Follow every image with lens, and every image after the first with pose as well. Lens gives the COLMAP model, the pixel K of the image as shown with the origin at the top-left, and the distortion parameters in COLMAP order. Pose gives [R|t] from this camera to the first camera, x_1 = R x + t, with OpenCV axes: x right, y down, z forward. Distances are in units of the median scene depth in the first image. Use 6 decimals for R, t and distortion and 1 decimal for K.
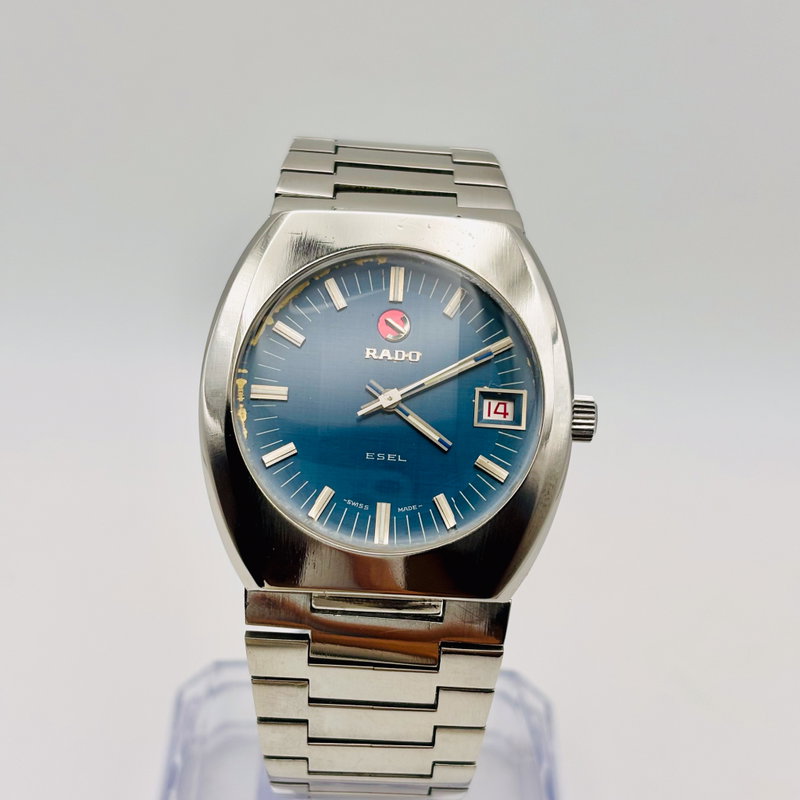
lens RADIAL K [[1689.7, 0, 400.0], [0, 1689.7, 400.0], [0, 0, 1]] dist [-0.000491, 0.115519]
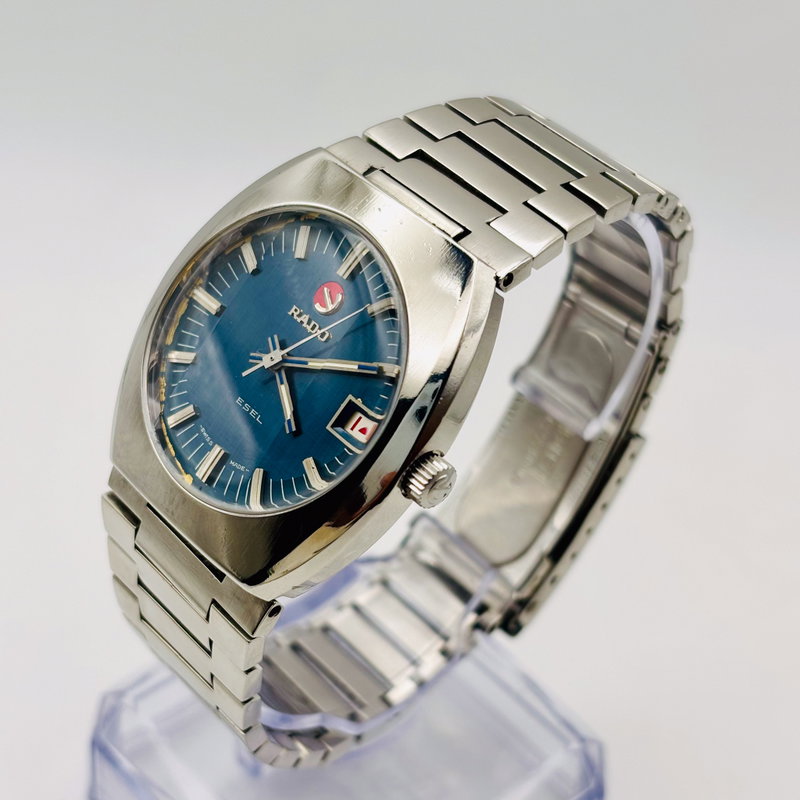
lens RADIAL K [[1689.7, 0, 400.0], [0, 1689.7, 400.0], [0, 0, 1]] dist [-0.000491, 0.115519]
pose [[0.680839, 0.484811, -0.549014, 0.587253], [-0.430824, 0.871271, 0.235113, -0.239925], [0.592325, 0.076454, 0.802063, 0.253527]]
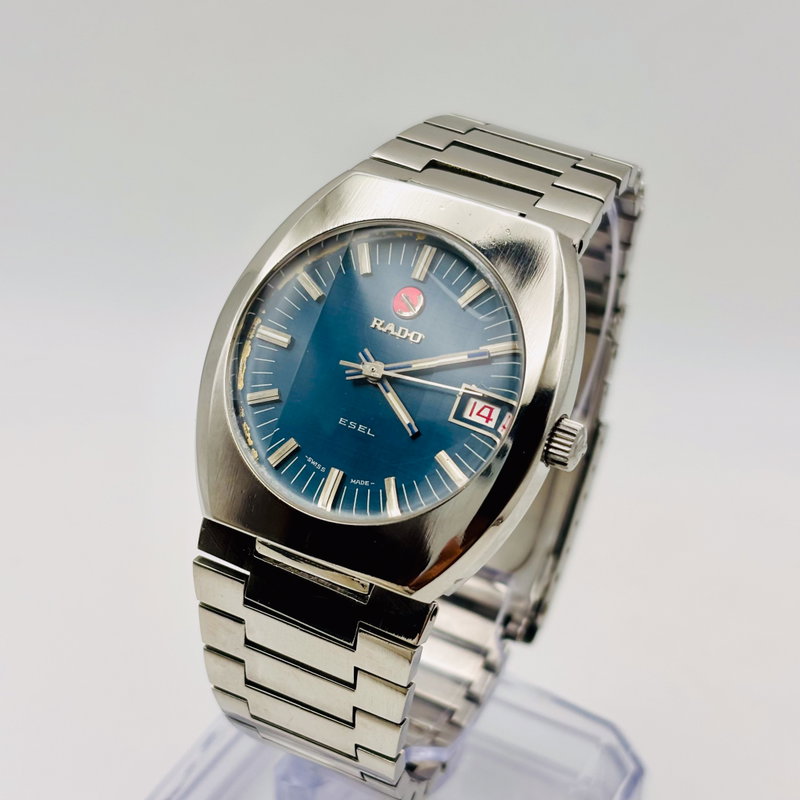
lens RADIAL K [[1689.7, 0, 400.0], [0, 1689.7, 400.0], [0, 0, 1]] dist [-0.000491, 0.115519]
pose [[0.894168, 0.256094, -0.367259, 0.372218], [-0.260766, 0.964662, 0.037781, -0.025400], [0.363956, 0.061986, 0.929351, 0.081674]]
